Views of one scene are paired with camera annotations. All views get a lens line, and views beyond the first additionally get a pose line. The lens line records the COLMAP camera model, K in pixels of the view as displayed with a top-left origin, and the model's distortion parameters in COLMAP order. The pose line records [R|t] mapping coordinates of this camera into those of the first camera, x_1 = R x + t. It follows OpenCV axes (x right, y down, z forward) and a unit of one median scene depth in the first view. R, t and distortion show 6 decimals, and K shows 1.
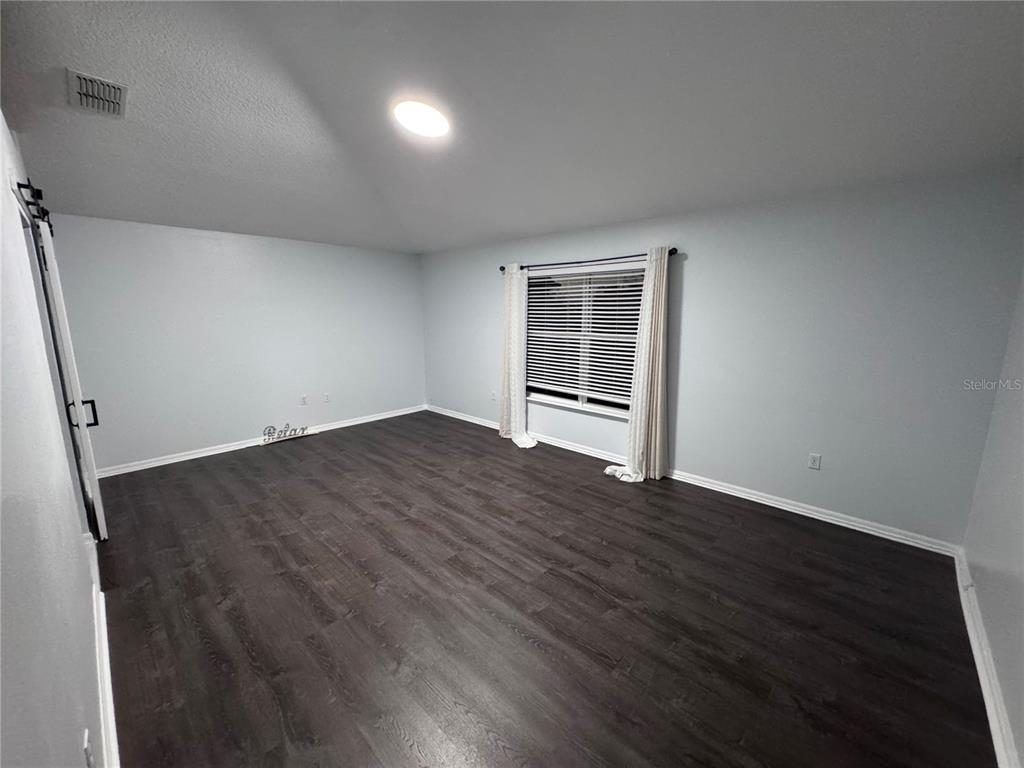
lens RADIAL K [[407.3, 0, 512.3], [0, 407.3, 379.9], [0, 0, 1]] dist [-0.002353, -0.000214]
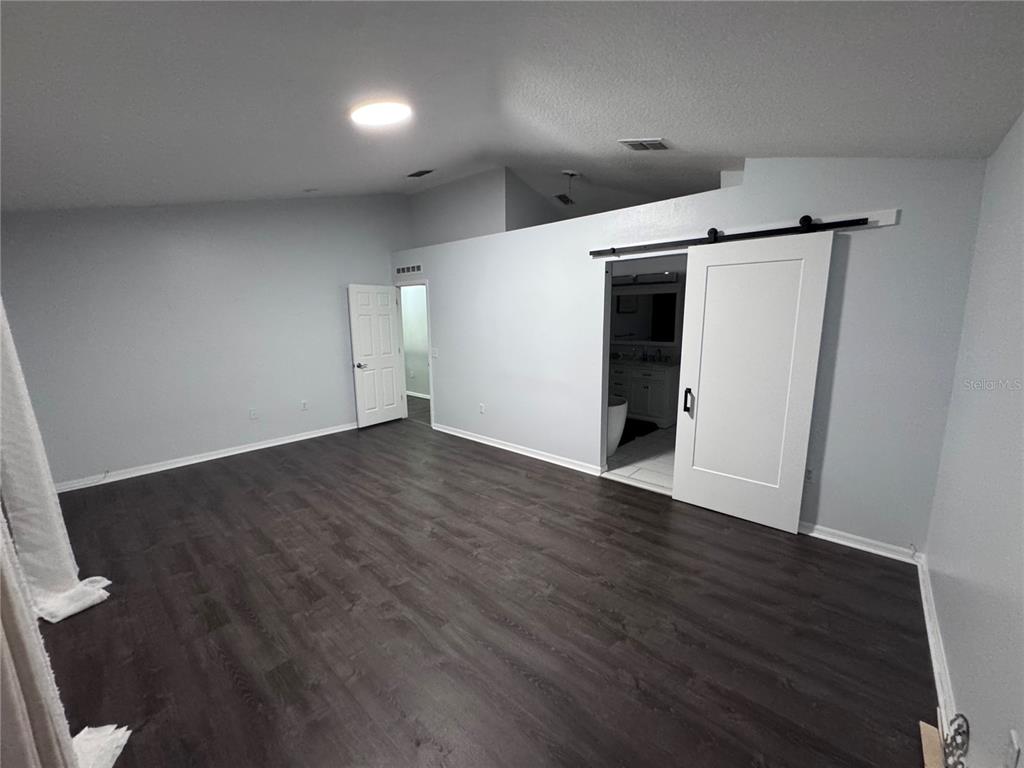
lens RADIAL K [[407.3, 0, 514.8], [0, 407.3, 388.7], [0, 0, 1]] dist [-0.002353, -0.000214]
pose [[-0.999464, 0.013495, -0.029824, -0.430701], [0.002501, 0.939884, 0.341484, -0.315039], [0.032639, 0.341226, -0.939414, 1.827989]]
